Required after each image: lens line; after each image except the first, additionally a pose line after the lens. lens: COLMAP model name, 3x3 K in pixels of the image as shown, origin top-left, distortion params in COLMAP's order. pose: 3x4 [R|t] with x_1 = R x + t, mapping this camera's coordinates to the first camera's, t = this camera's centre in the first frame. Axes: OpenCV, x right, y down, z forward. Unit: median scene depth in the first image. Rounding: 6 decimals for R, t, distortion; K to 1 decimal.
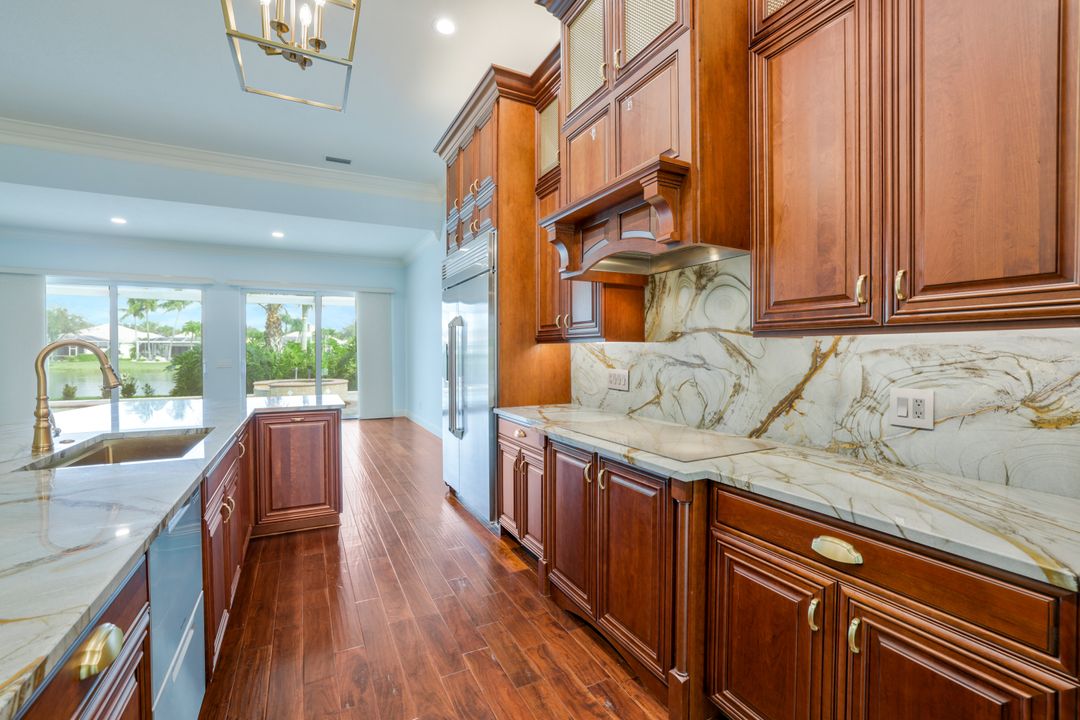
lens RADIAL K [[466.0, 0, 540.7], [0, 466.0, 357.4], [0, 0, 1]] dist [-0.029855, 0.006267]
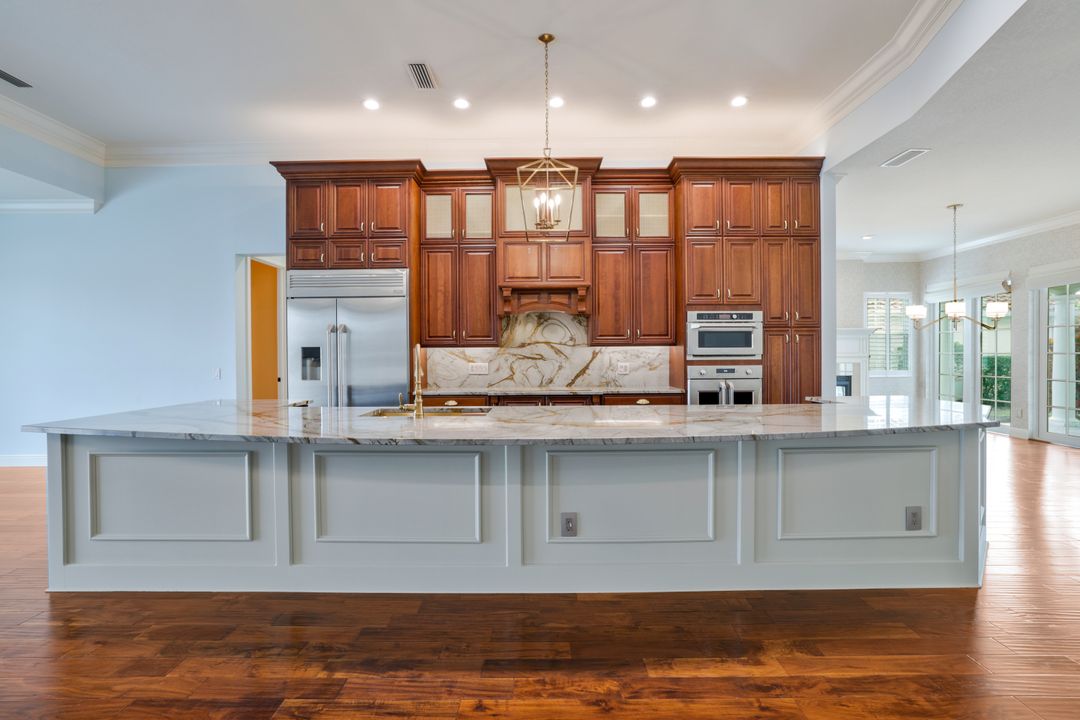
lens RADIAL K [[484.7, 0, 543.3], [0, 484.7, 356.2], [0, 0, 1]] dist [-0.014156, 0.000151]
pose [[0.467127, -0.005953, 0.884170, -1.259628], [0.018675, 0.999821, -0.003135, 0.010229], [-0.883993, 0.017976, 0.467154, -0.066661]]
